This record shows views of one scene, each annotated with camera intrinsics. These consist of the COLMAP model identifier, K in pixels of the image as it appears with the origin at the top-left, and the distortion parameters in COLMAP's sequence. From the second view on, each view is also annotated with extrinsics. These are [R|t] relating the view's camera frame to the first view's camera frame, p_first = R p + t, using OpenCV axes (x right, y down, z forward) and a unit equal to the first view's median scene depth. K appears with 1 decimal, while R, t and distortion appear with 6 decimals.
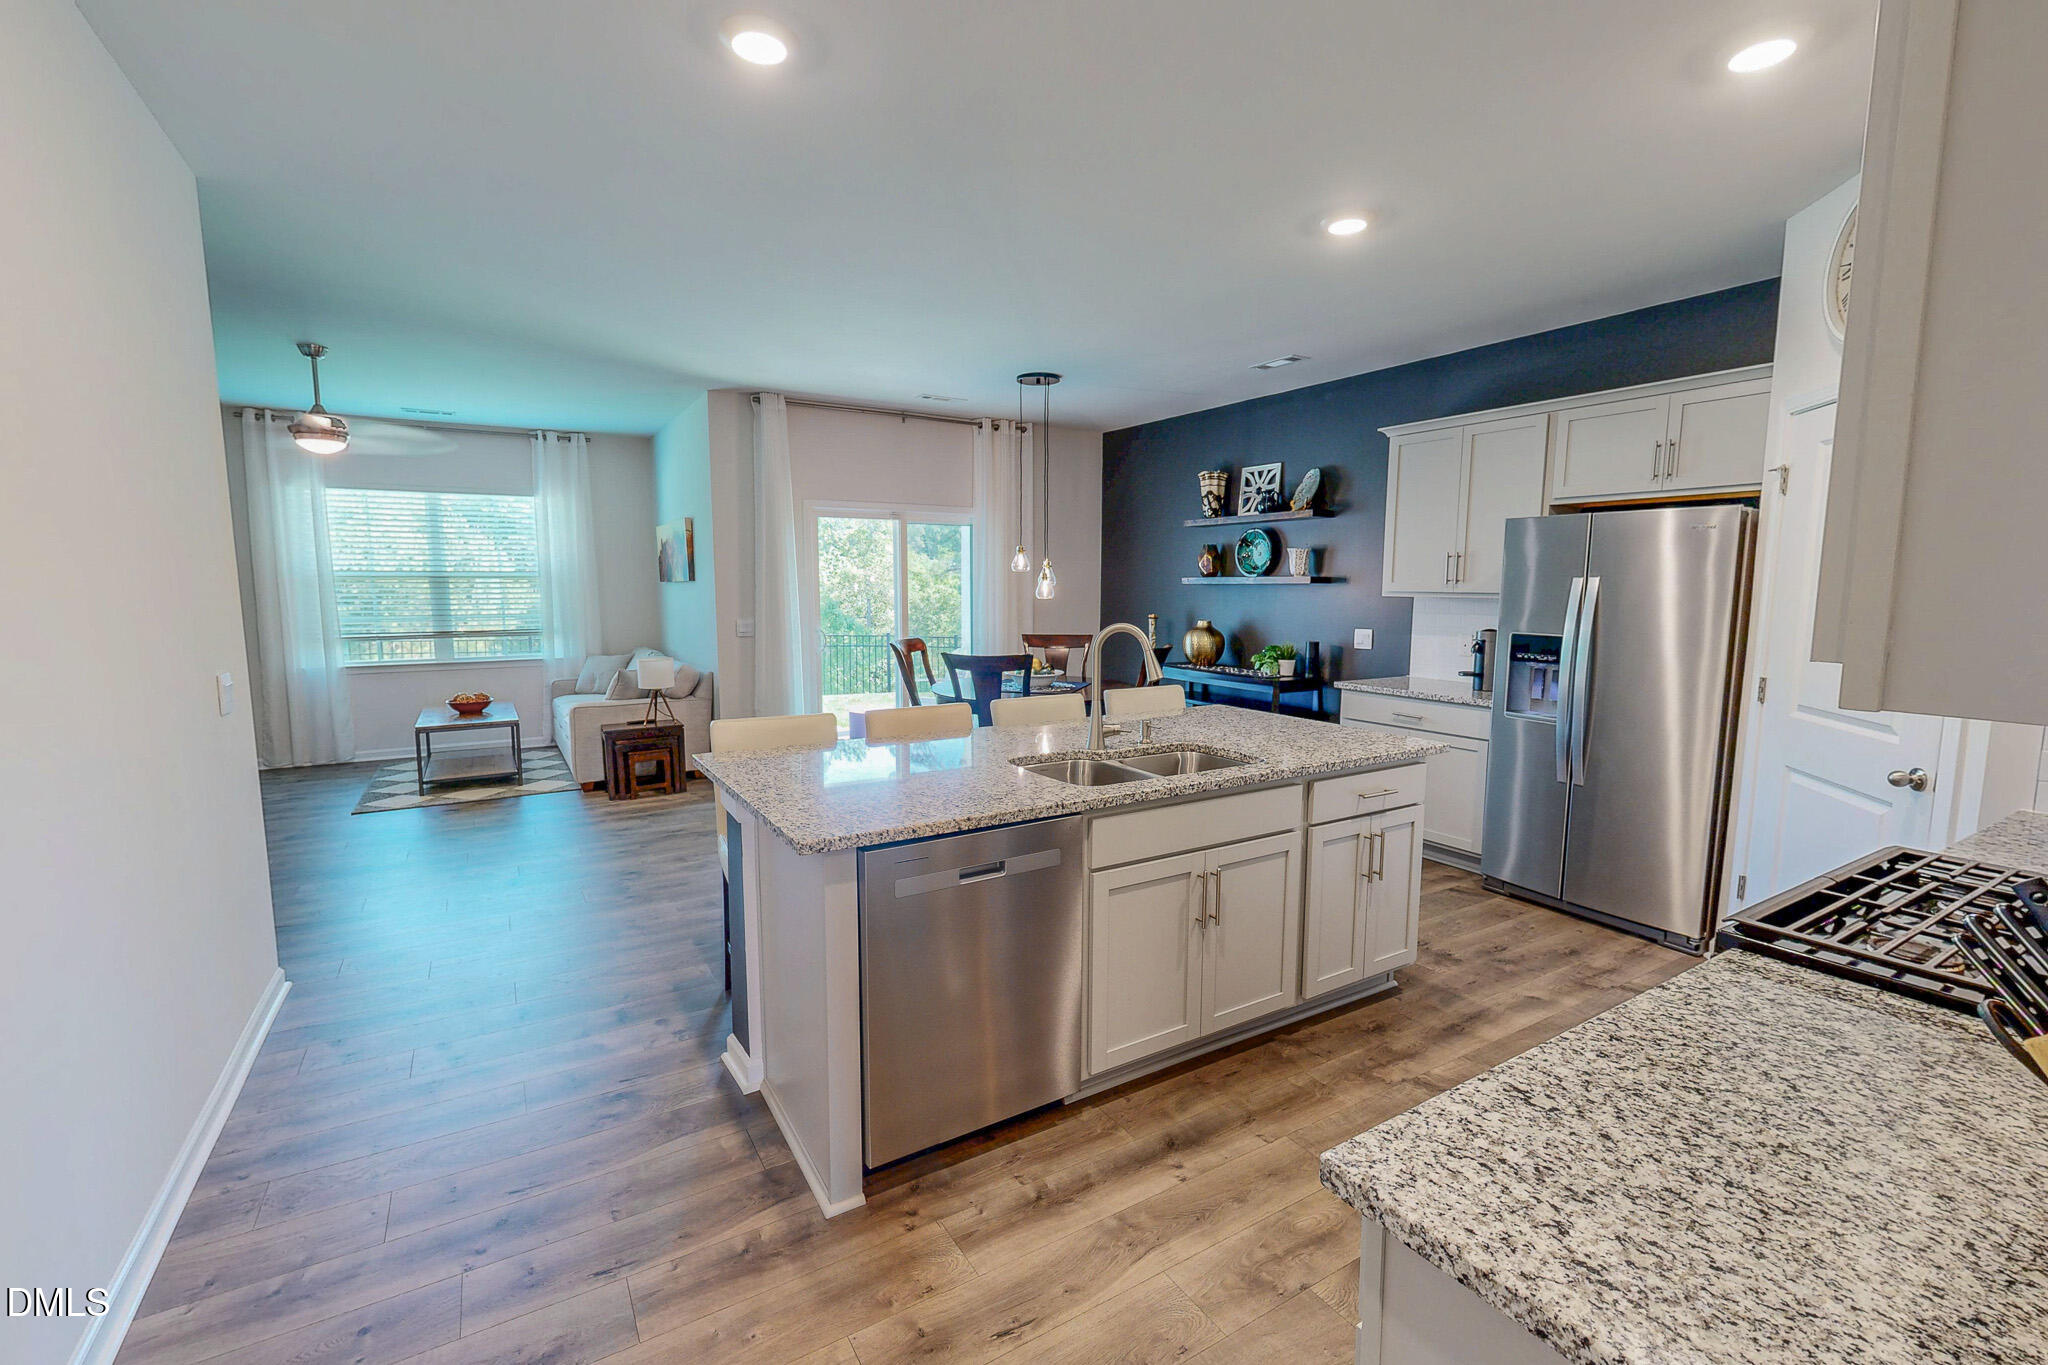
lens RADIAL K [[890.1, 0, 1024.0], [0, 890.1, 685.5], [0, 0, 1]] dist [0.000425, -0.000100]
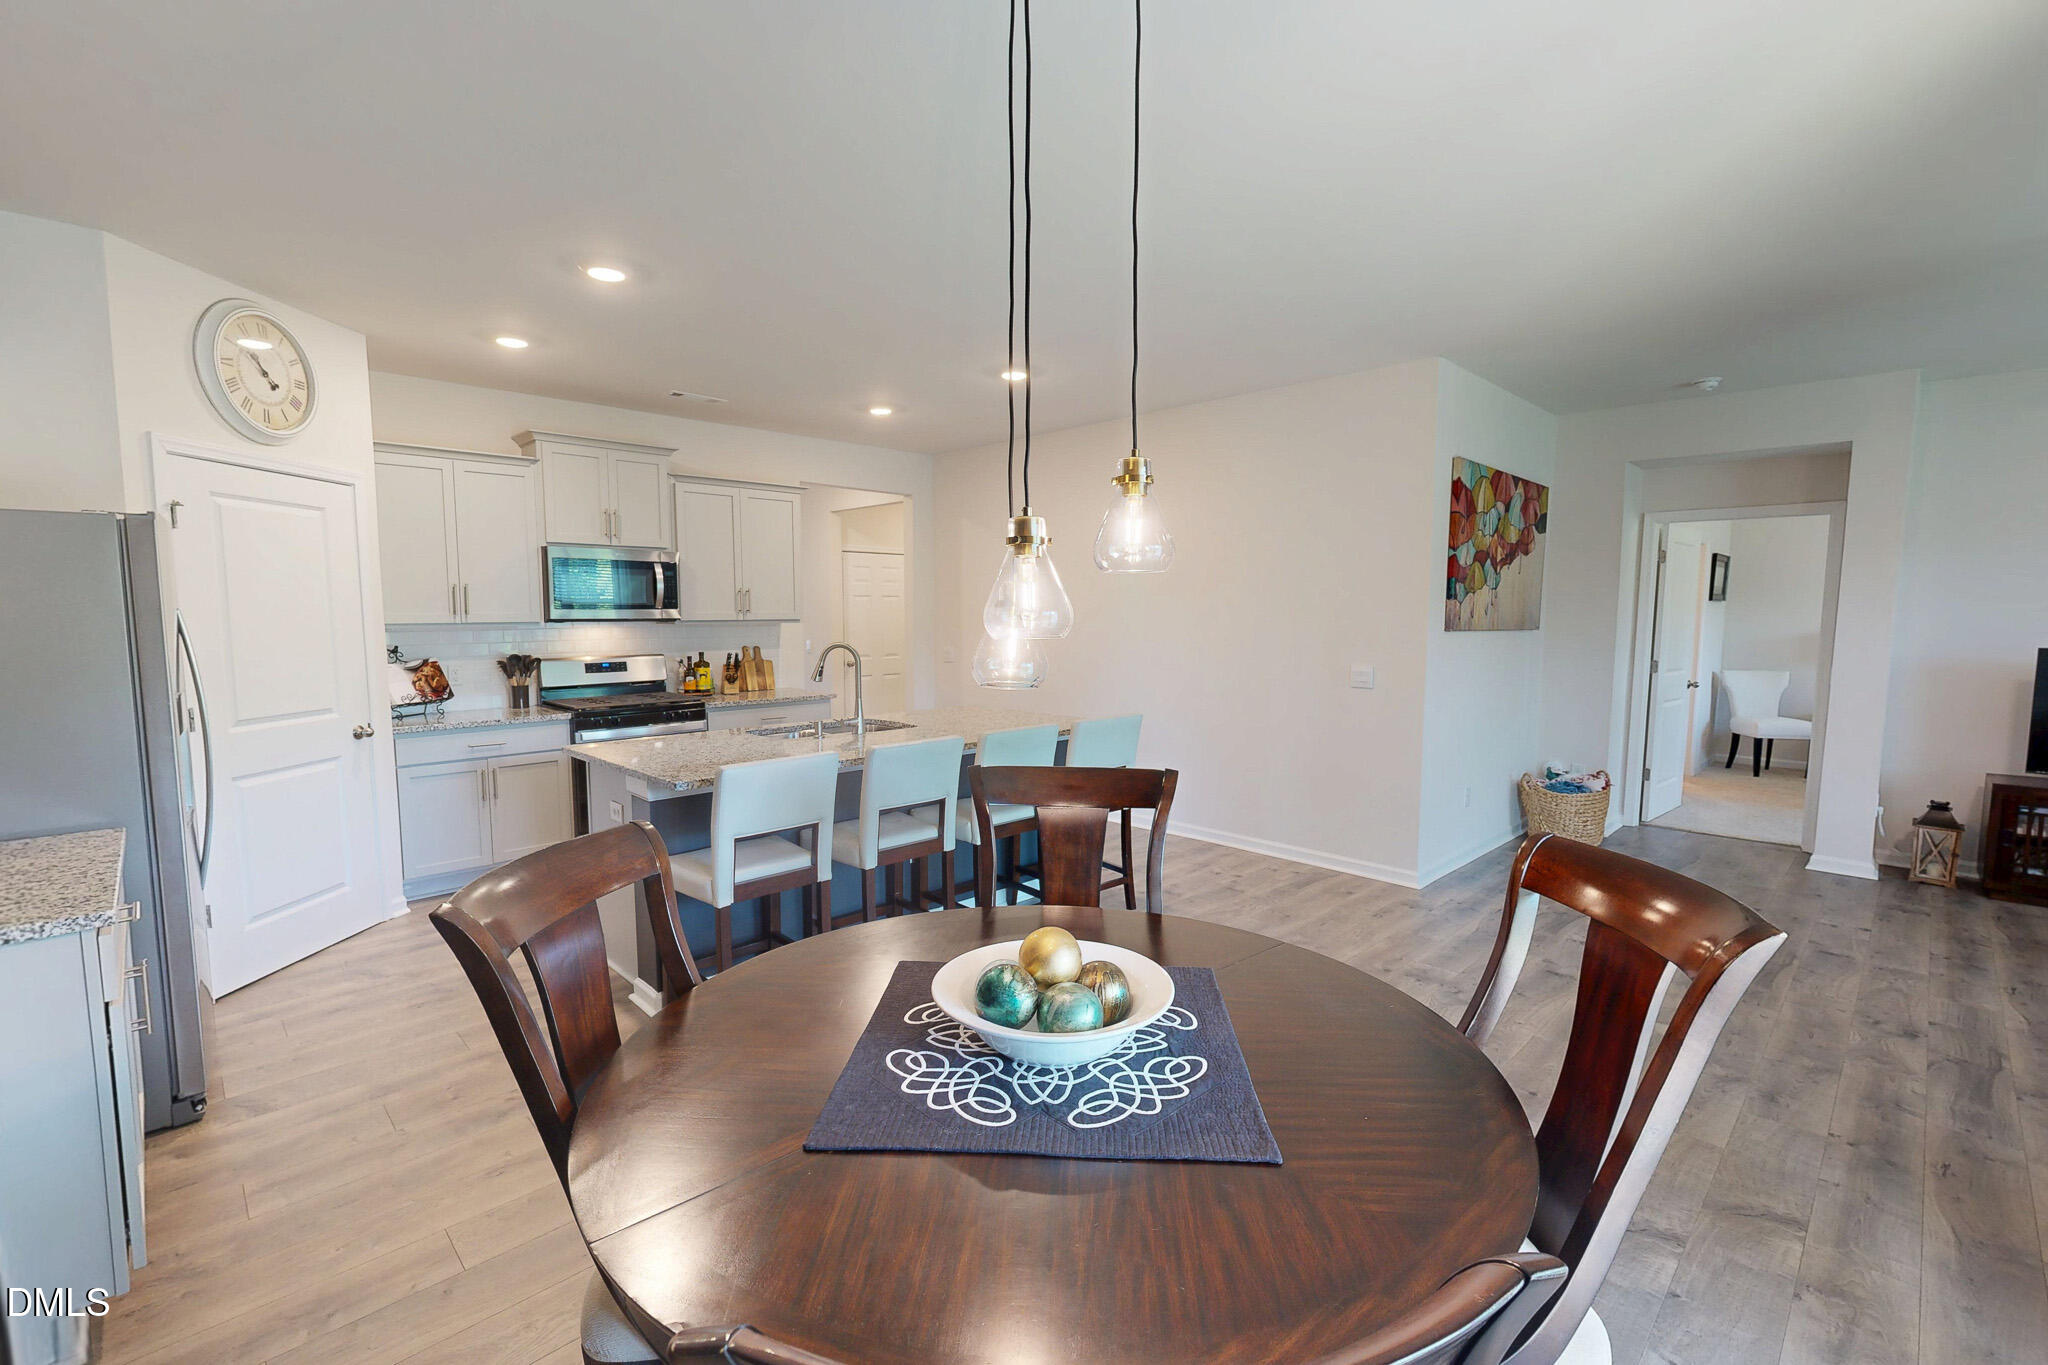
lens RADIAL K [[890.1, 0, 1024.0], [0, 890.1, 685.5], [0, 0, 1]] dist [0.000425, -0.000100]
pose [[-0.972838, 0.021131, -0.230522, 0.071066], [-0.025297, 0.980157, 0.196601, -0.132646], [0.230102, 0.197093, -0.952999, 1.123285]]
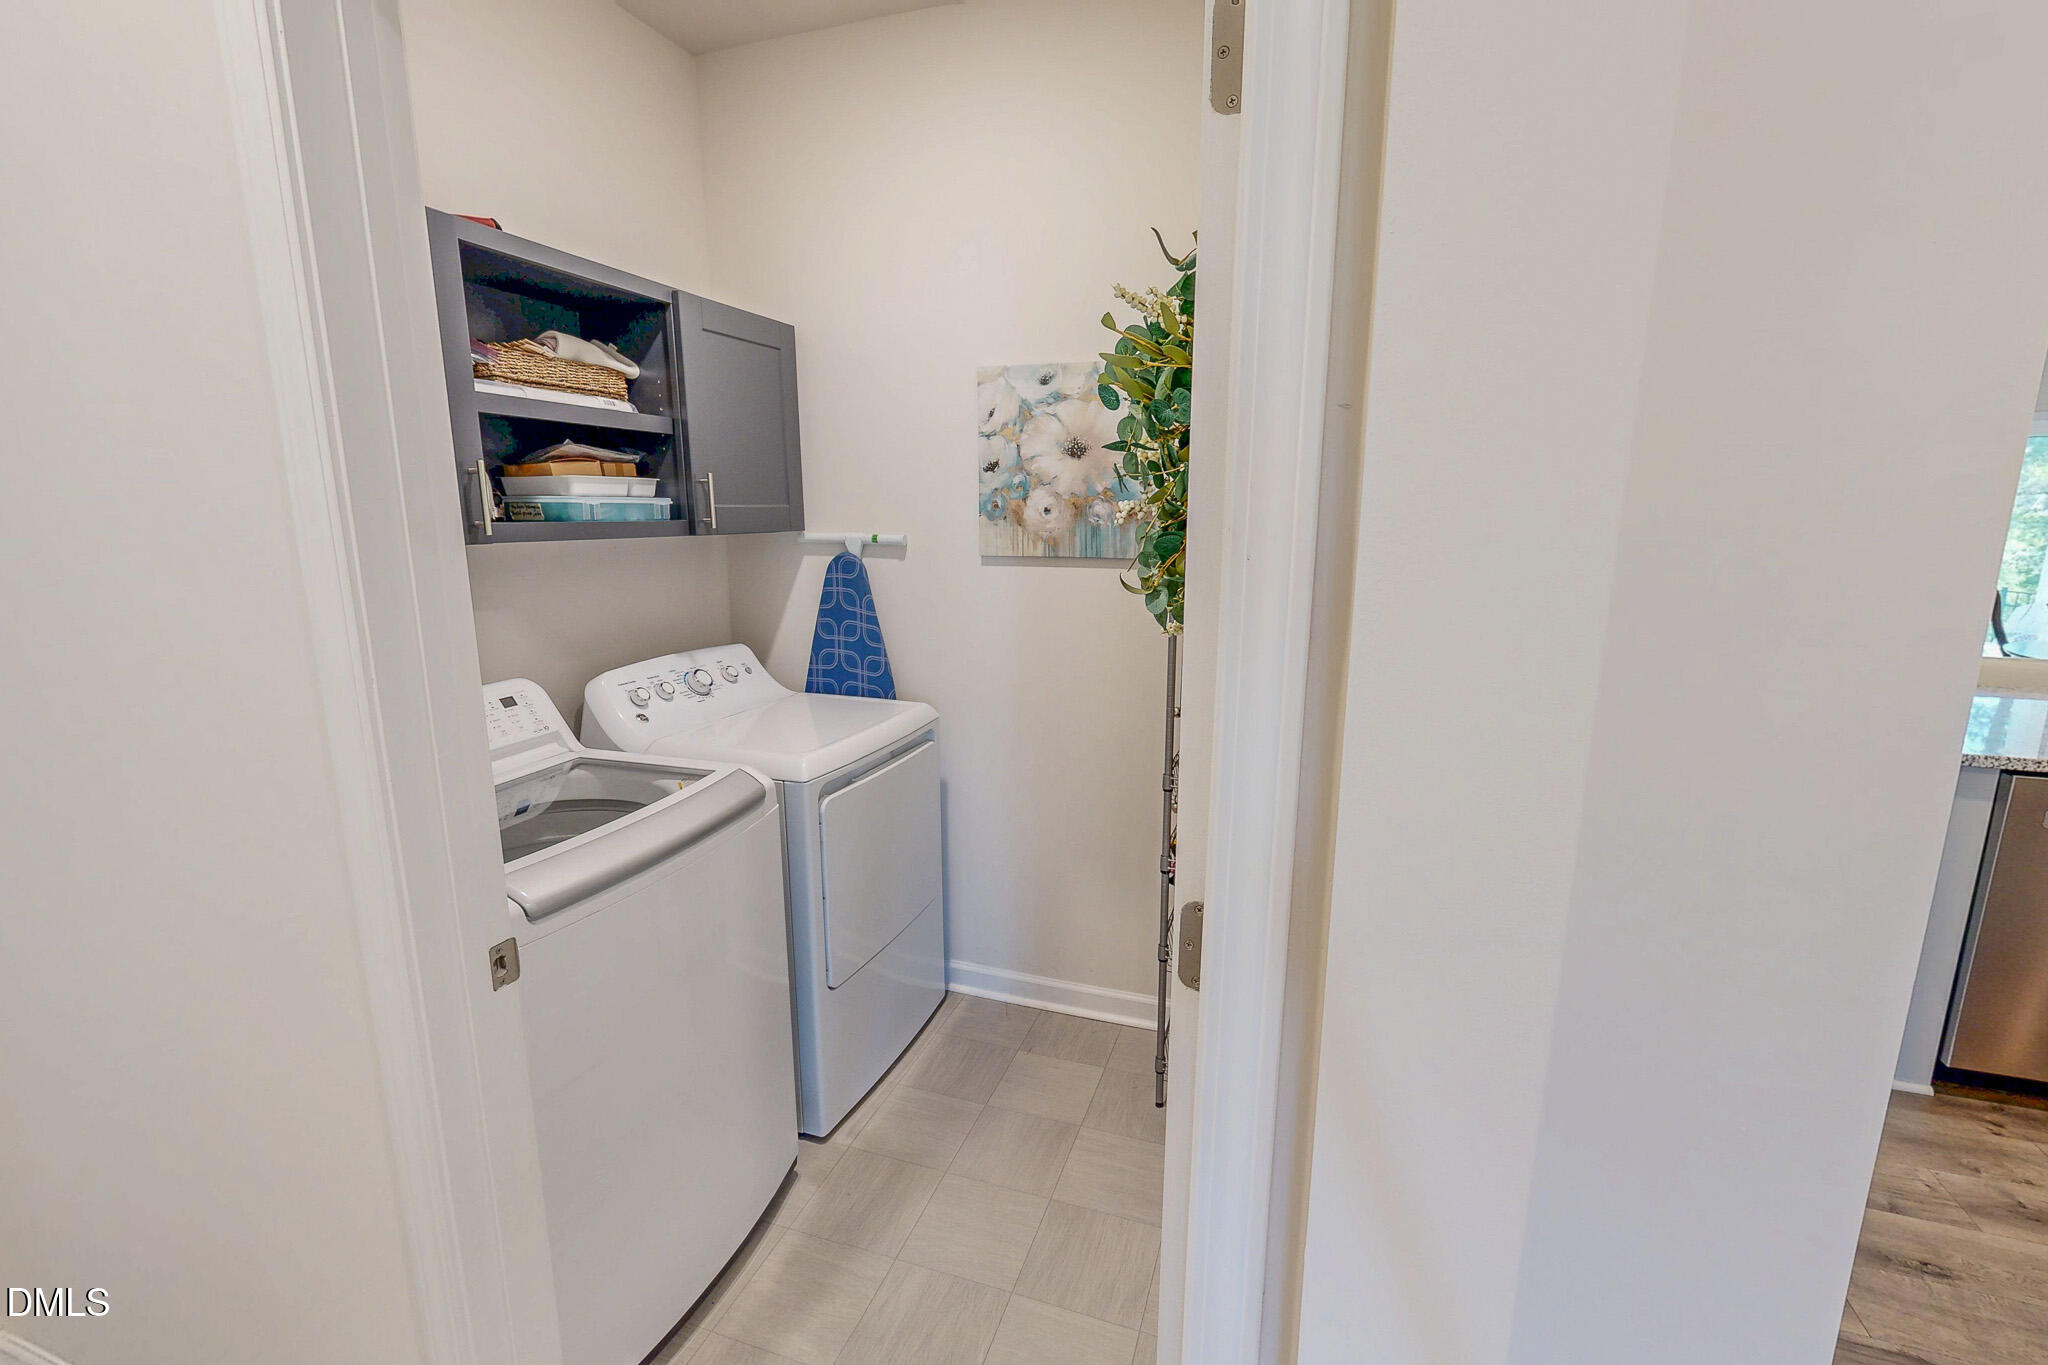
lens RADIAL K [[878.9, 0, 1012.5], [0, 878.9, 684.2], [0, 0, 1]] dist [-0.000308, 0.000181]
pose [[0.625315, 0.148244, -0.766163, -0.044705], [-0.088521, 0.988928, 0.119099, 0.019767], [0.775336, -0.006653, 0.631514, -0.182749]]
